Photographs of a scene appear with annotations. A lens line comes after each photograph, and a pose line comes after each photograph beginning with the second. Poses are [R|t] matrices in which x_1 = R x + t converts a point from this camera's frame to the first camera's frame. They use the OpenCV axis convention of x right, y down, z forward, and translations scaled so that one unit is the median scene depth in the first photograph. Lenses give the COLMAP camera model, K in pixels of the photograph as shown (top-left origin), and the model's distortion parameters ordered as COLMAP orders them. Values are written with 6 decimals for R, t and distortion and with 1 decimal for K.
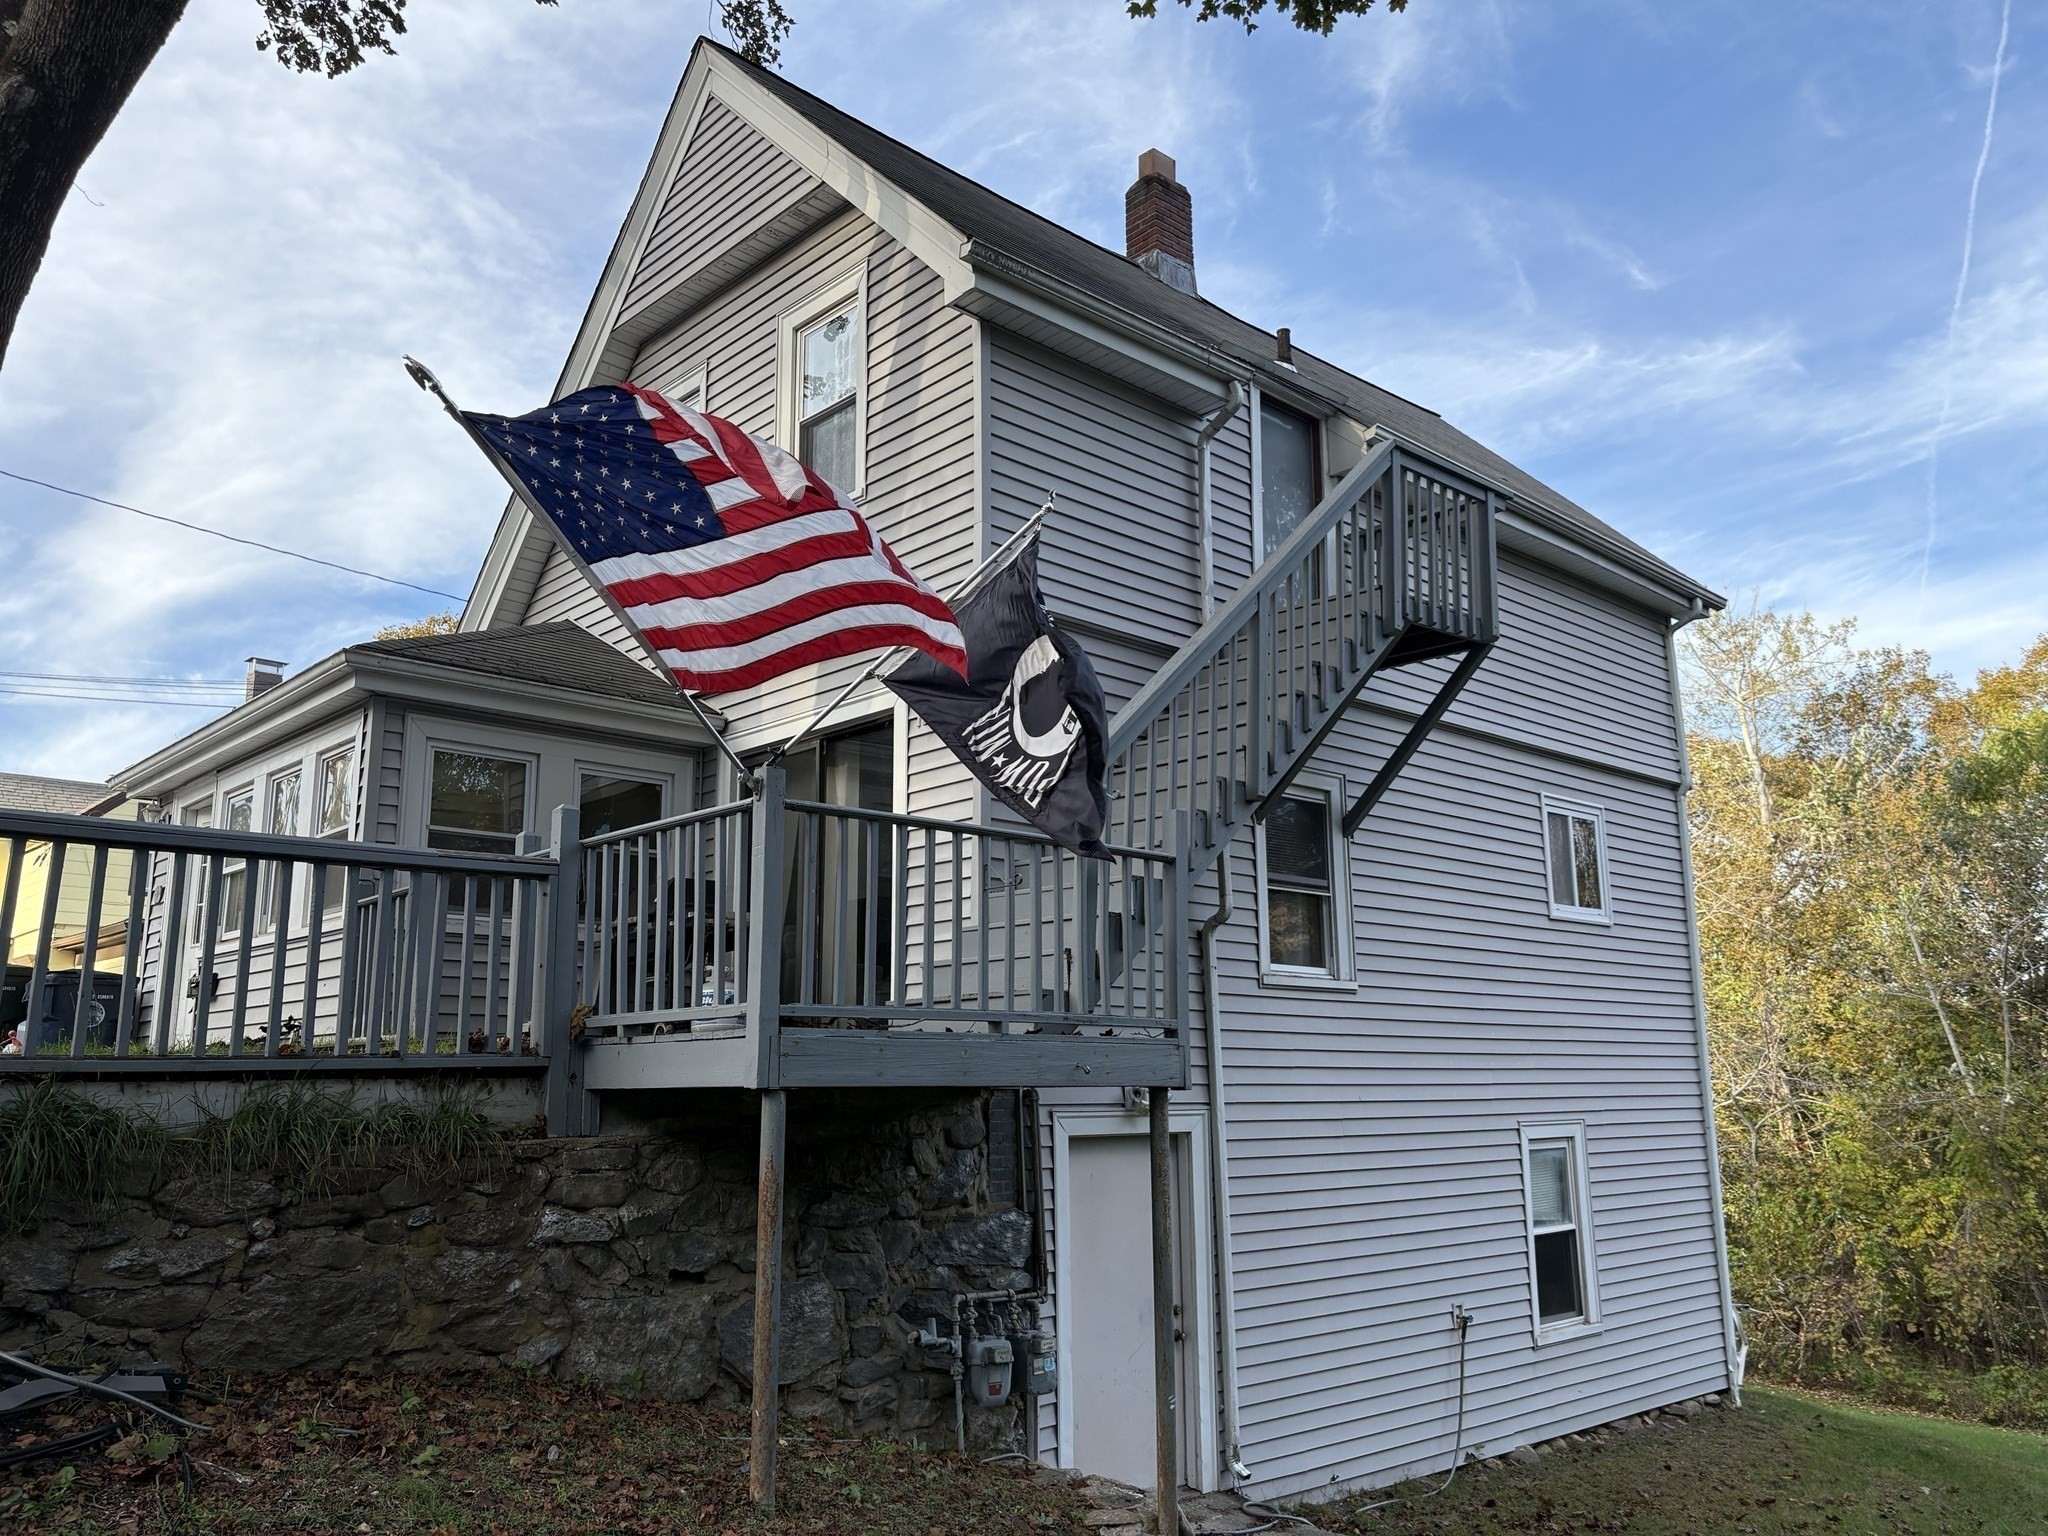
lens RADIAL K [[1557.7, 0, 1013.6], [0, 1557.7, 775.7], [0, 0, 1]] dist [0.026058, -0.032071]
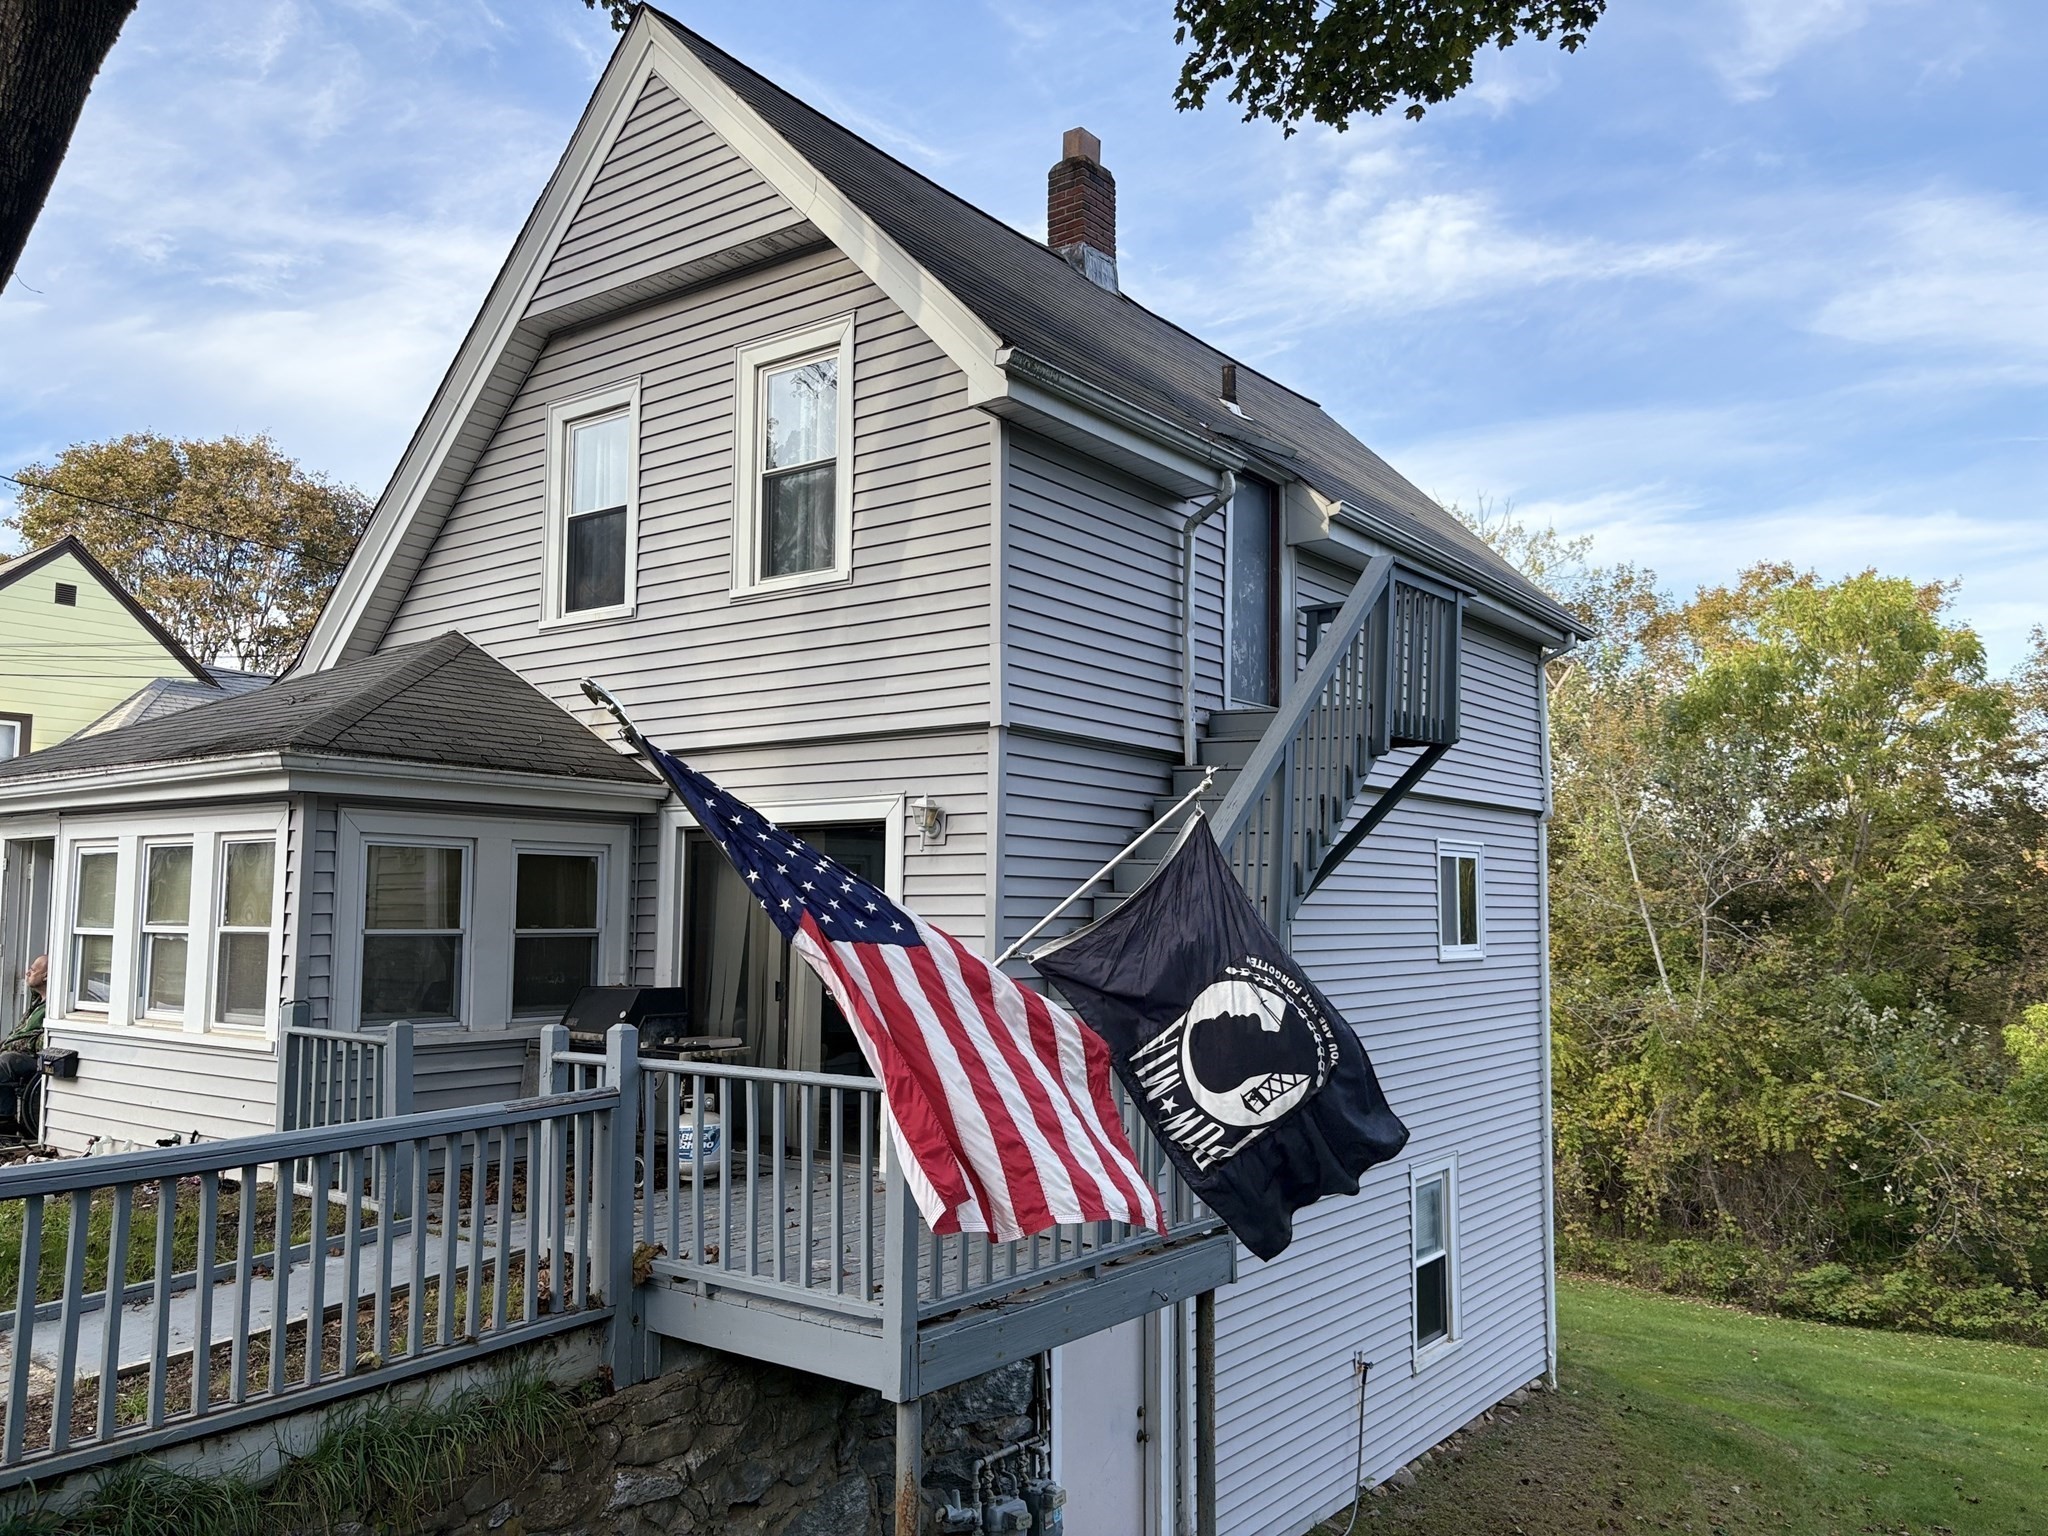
lens RADIAL K [[1557.7, 0, 1010.2], [0, 1557.7, 778.2], [0, 0, 1]] dist [0.026058, -0.032071]
pose [[0.983977, 0.028699, 0.175970, -0.147852], [-0.048390, 0.992901, 0.108654, -0.152979], [-0.171602, -0.115428, 0.978381, 0.050658]]
